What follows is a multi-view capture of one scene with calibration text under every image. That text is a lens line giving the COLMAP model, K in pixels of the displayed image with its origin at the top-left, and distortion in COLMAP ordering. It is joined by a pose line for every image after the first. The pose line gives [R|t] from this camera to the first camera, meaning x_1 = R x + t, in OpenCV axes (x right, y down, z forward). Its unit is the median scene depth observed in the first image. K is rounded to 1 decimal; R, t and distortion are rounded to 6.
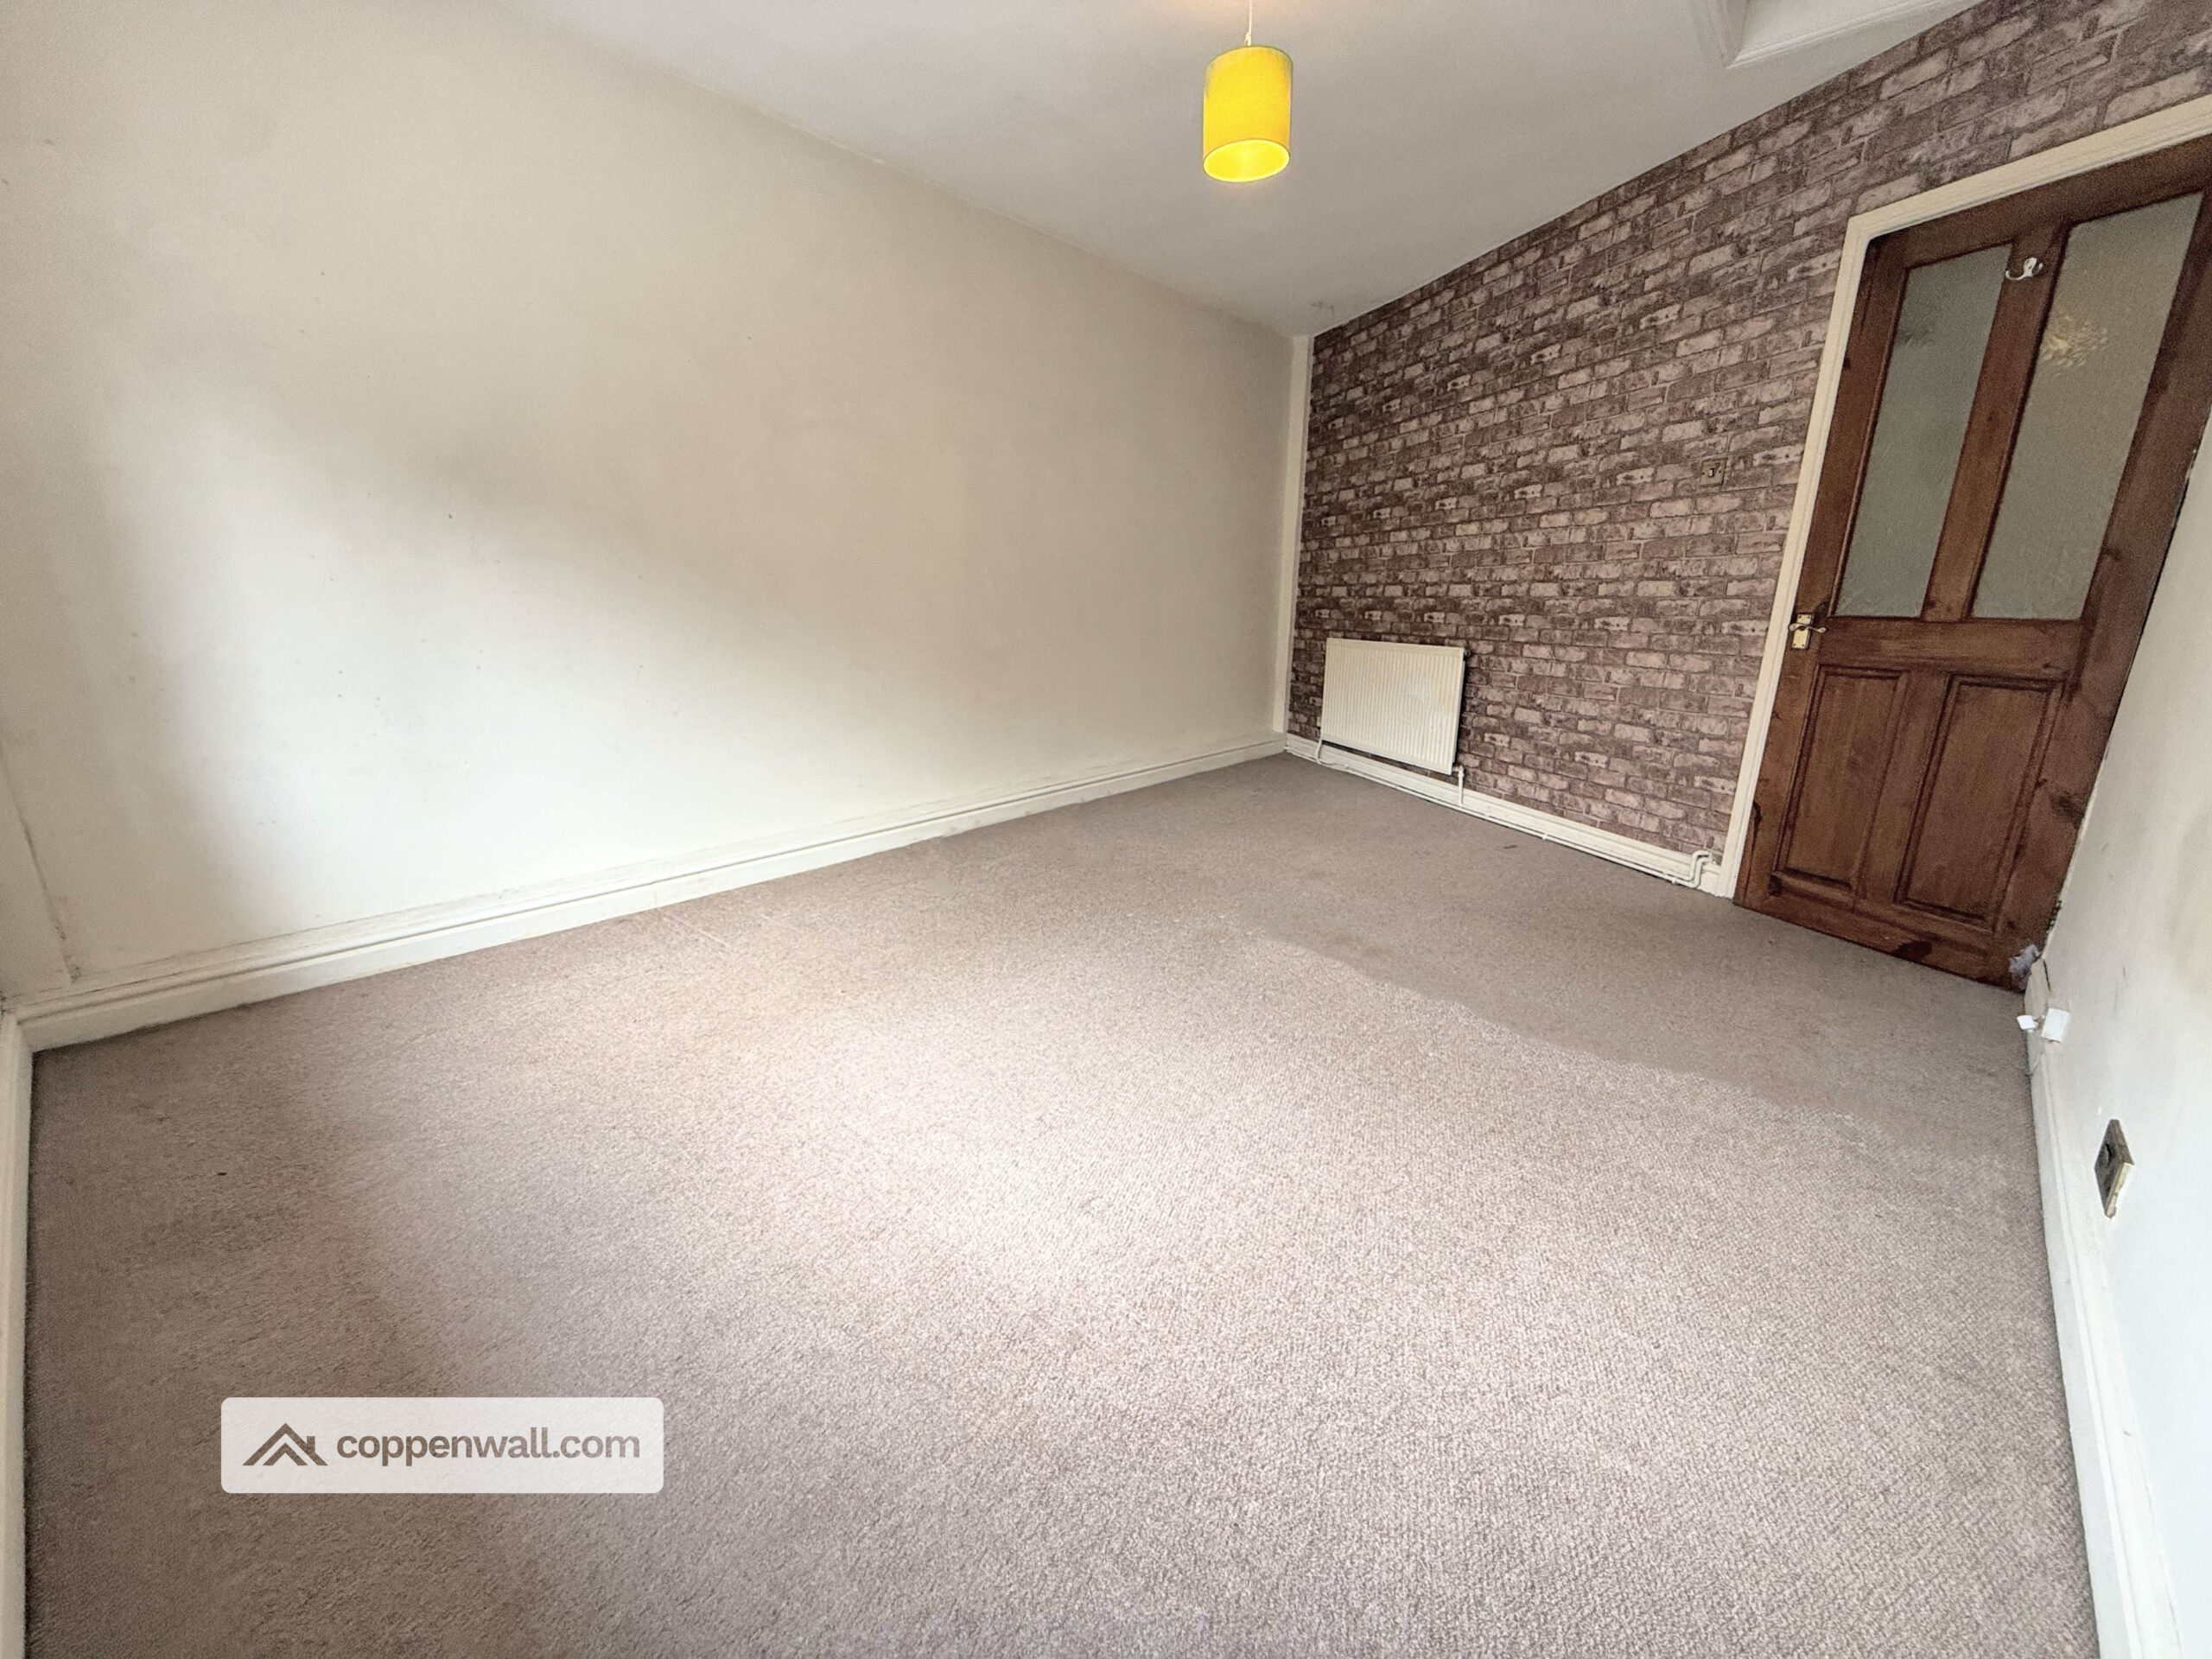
lens RADIAL K [[879.8, 0, 1106.0], [0, 879.8, 829.5], [0, 0, 1]] dist [-0.000048, 0.000151]
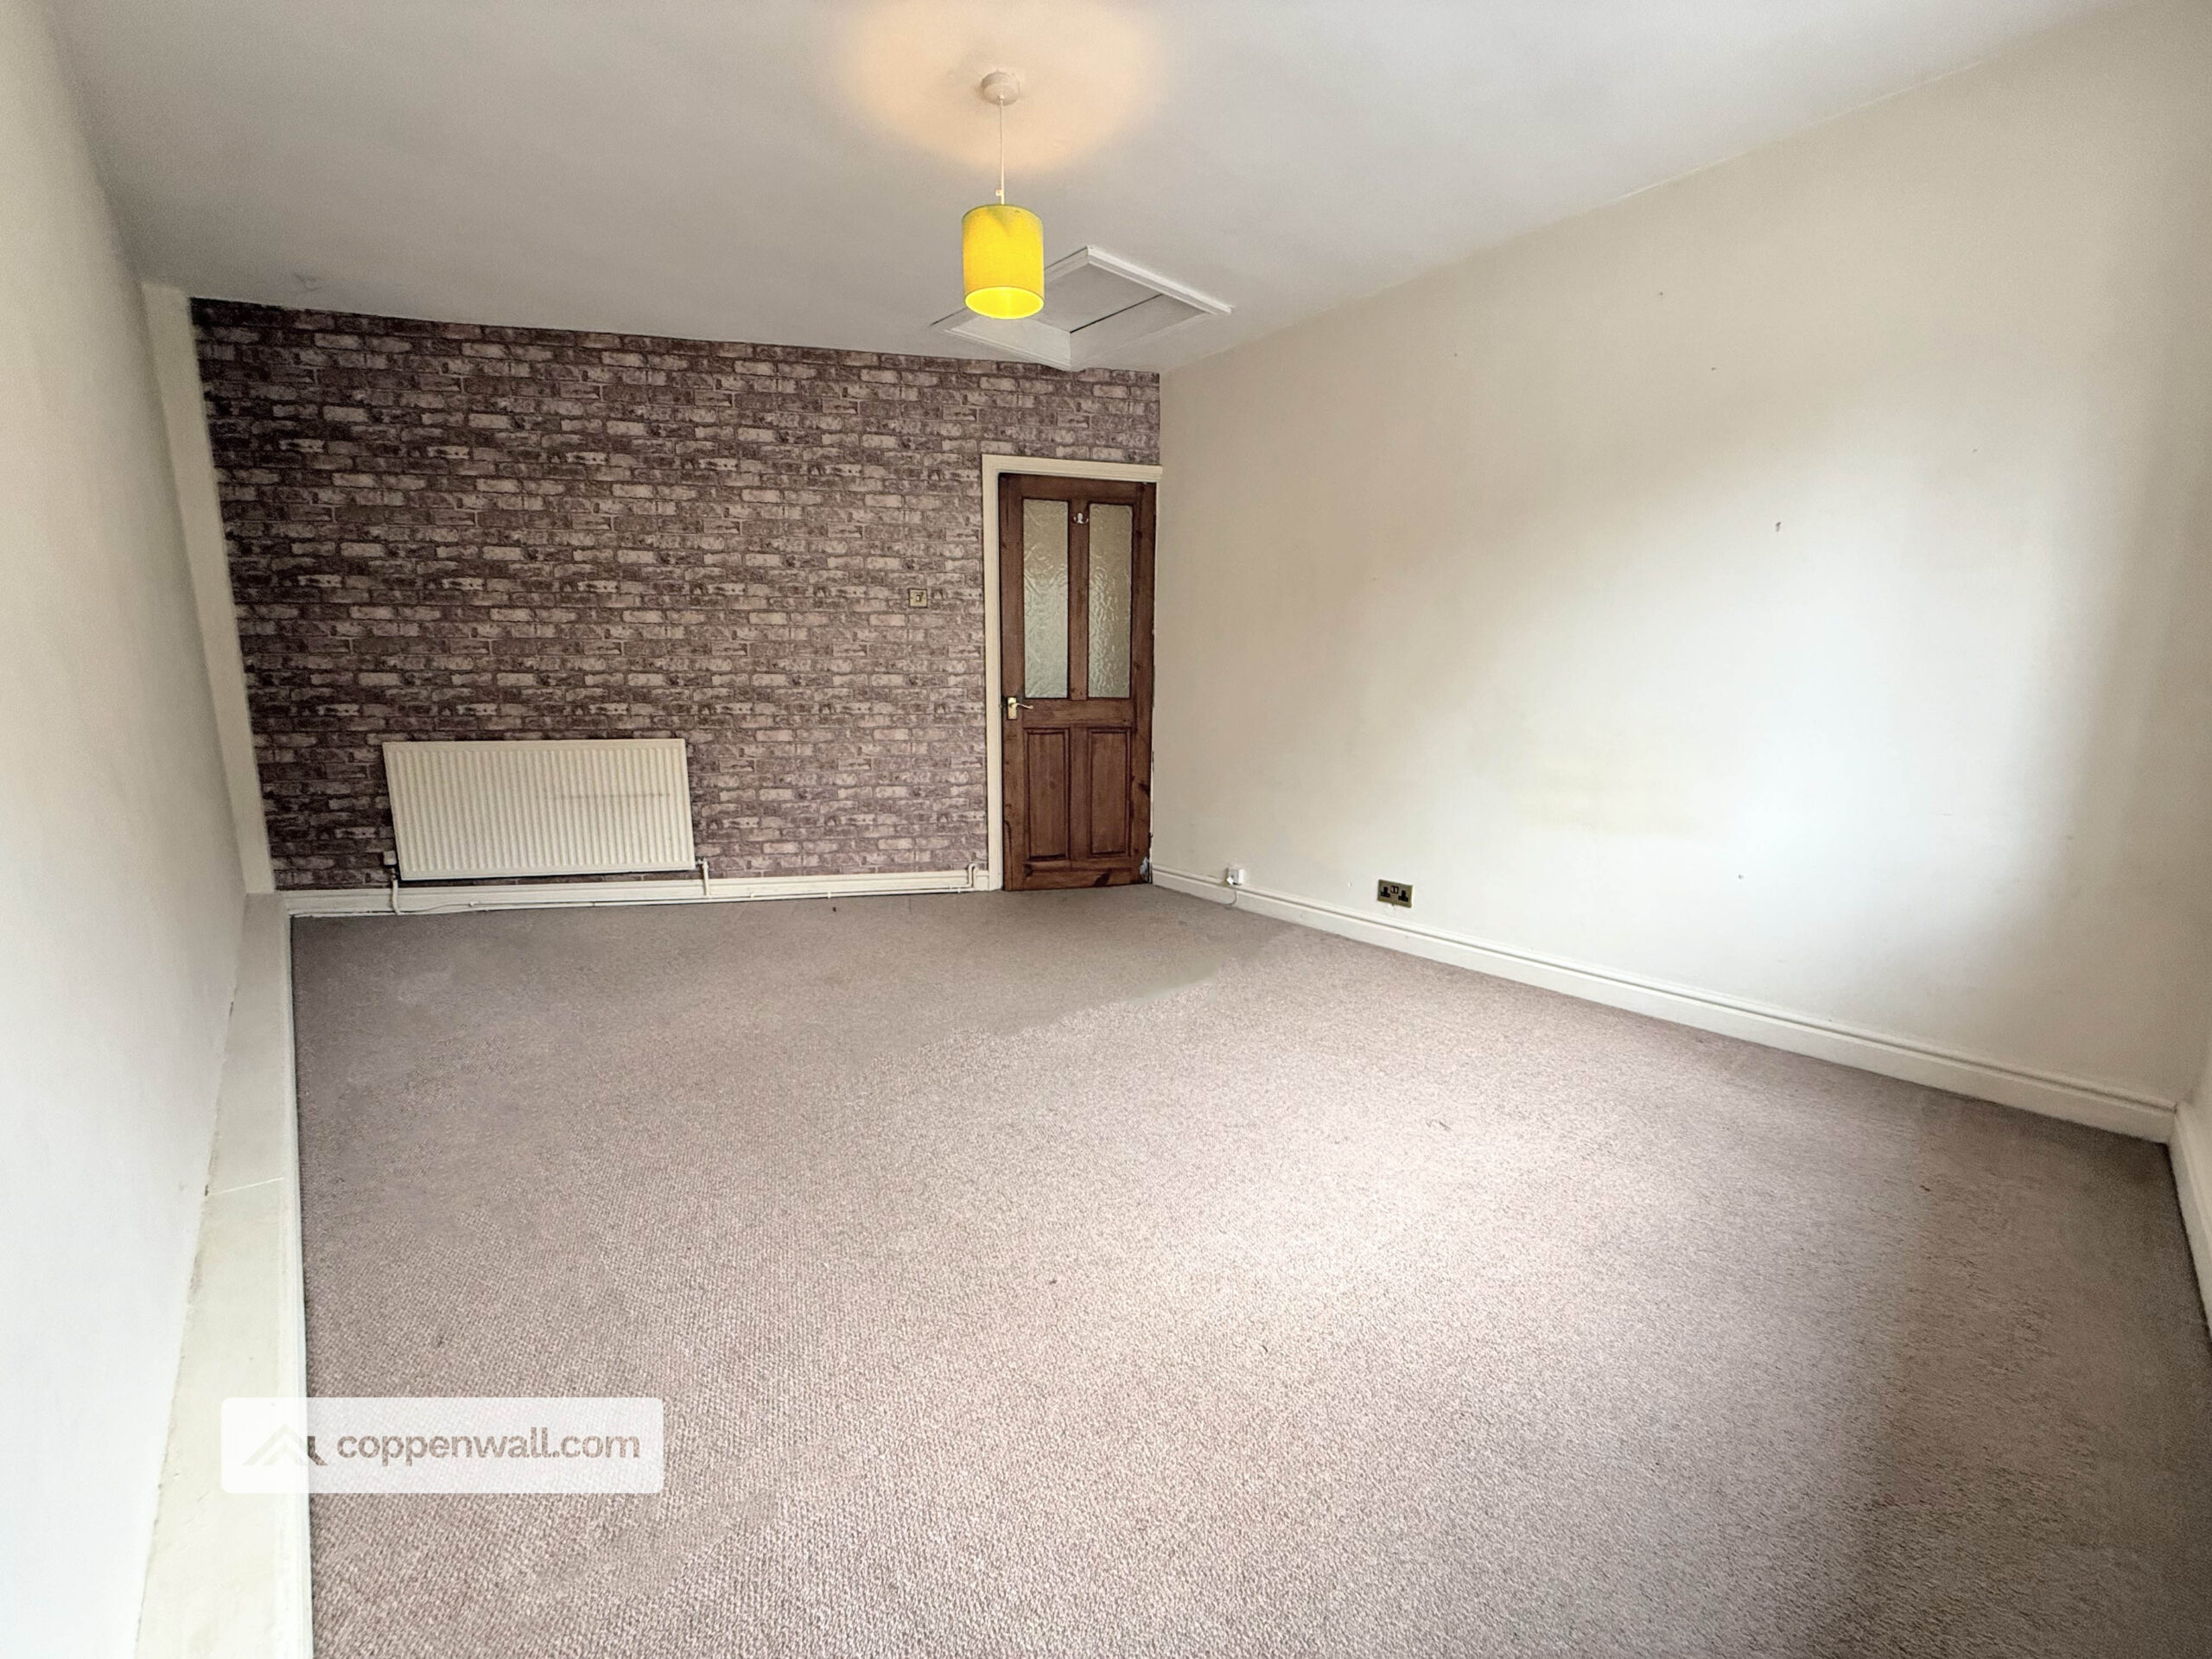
lens RADIAL K [[879.8, 0, 1106.0], [0, 879.8, 829.5], [0, 0, 1]] dist [-0.000048, 0.000151]
pose [[0.120479, -0.170983, 0.977880, -0.728727], [0.251838, 0.958095, 0.136496, -0.183756], [-0.960241, 0.229822, 0.158490, 0.622164]]
